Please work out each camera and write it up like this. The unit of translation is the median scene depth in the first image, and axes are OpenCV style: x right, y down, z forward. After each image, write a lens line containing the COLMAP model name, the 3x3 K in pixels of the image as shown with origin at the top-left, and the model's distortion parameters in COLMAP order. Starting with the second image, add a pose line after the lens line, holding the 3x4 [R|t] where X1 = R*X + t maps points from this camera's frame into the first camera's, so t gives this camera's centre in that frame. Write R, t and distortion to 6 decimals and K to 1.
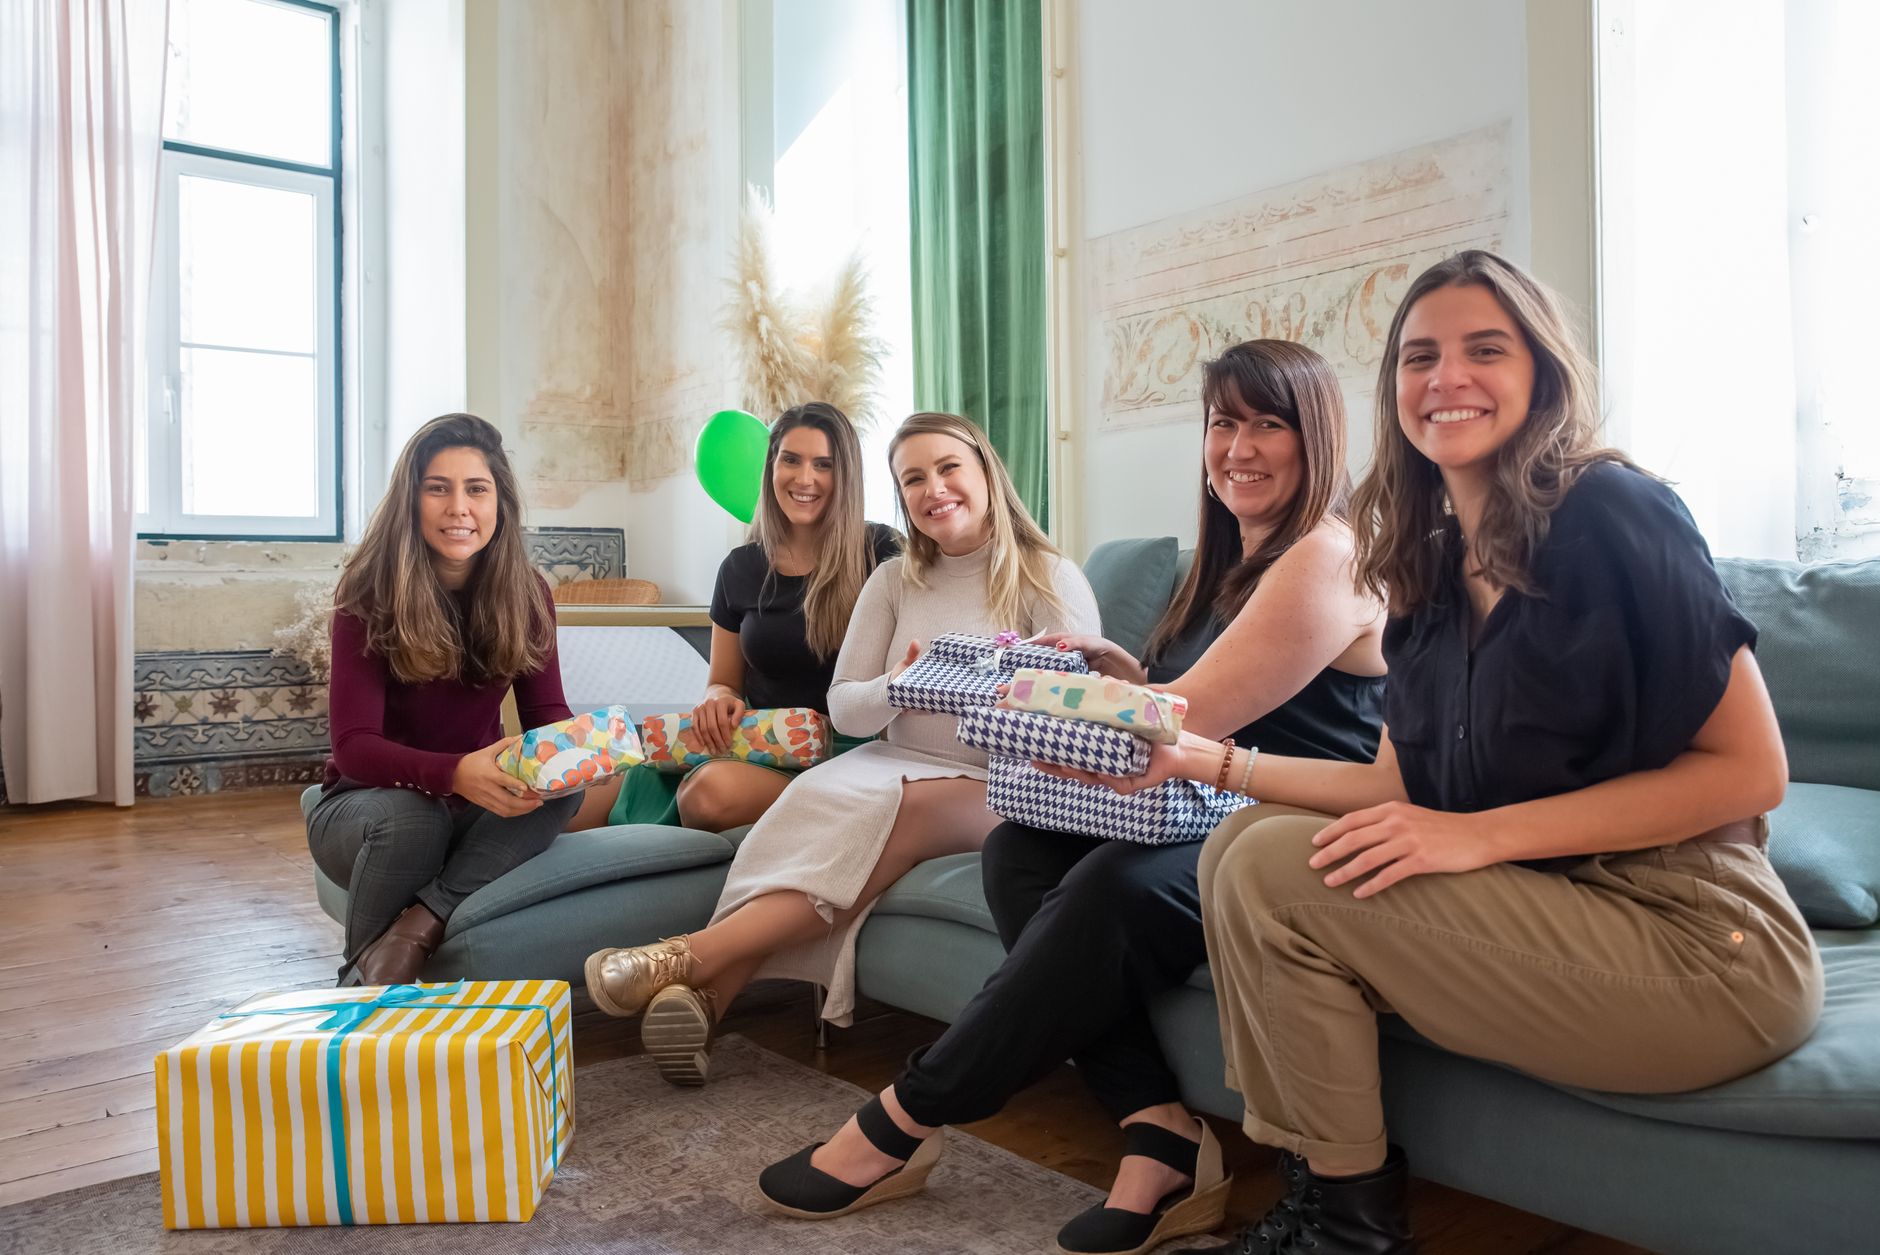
lens RADIAL K [[1502.1, 0, 911.6], [0, 1502.1, 625.9], [0, 0, 1]] dist [-0.151342, 0.172664]
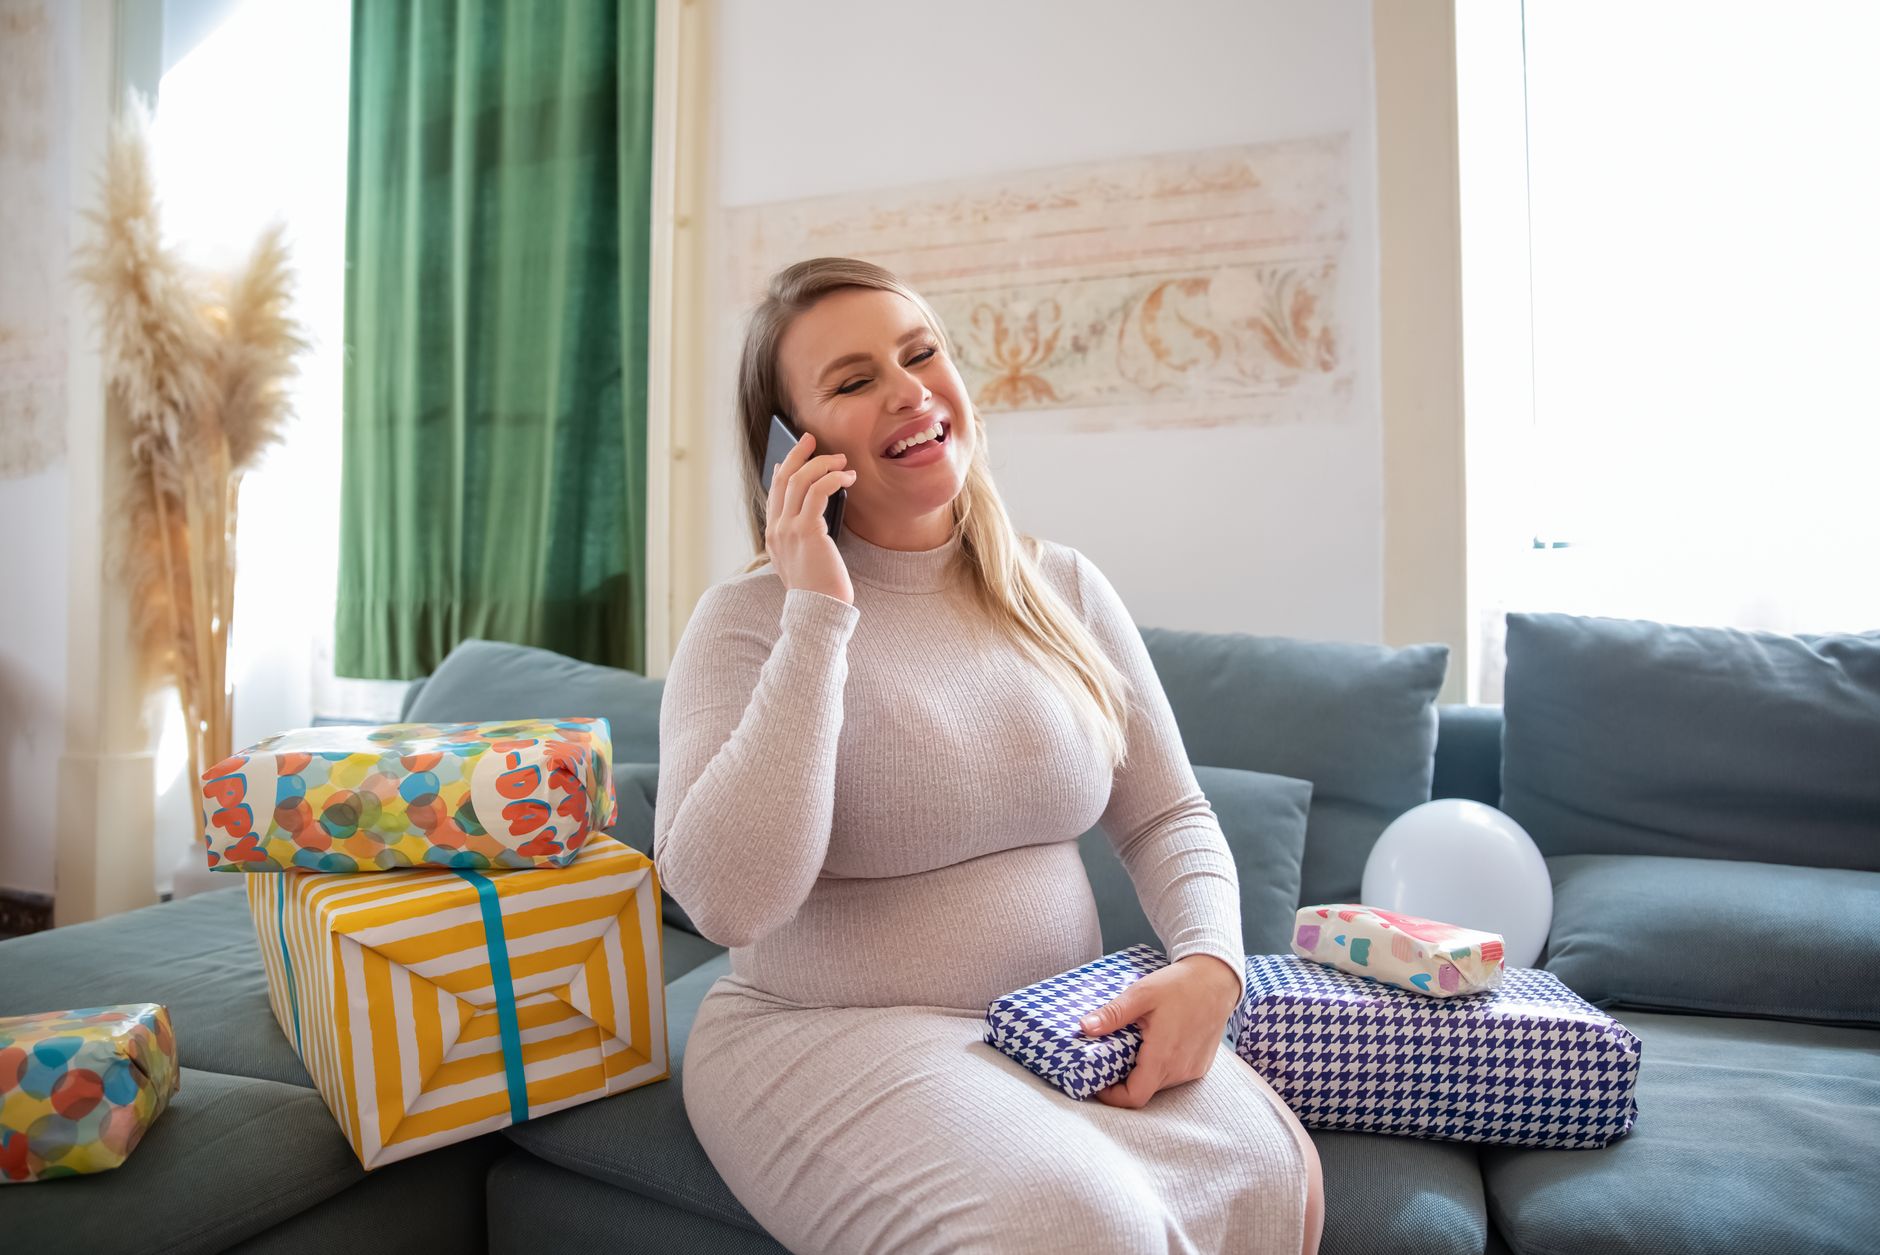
lens RADIAL K [[1343.4, 0, 940.0], [0, 1343.4, 627.5], [0, 0, 1]] dist [-0.147087, 0.117393]
pose [[0.827922, 0.025276, 0.560274, -0.127123], [-0.001851, 0.999102, -0.042339, -0.005629], [-0.560840, 0.034016, 0.827225, 0.262977]]
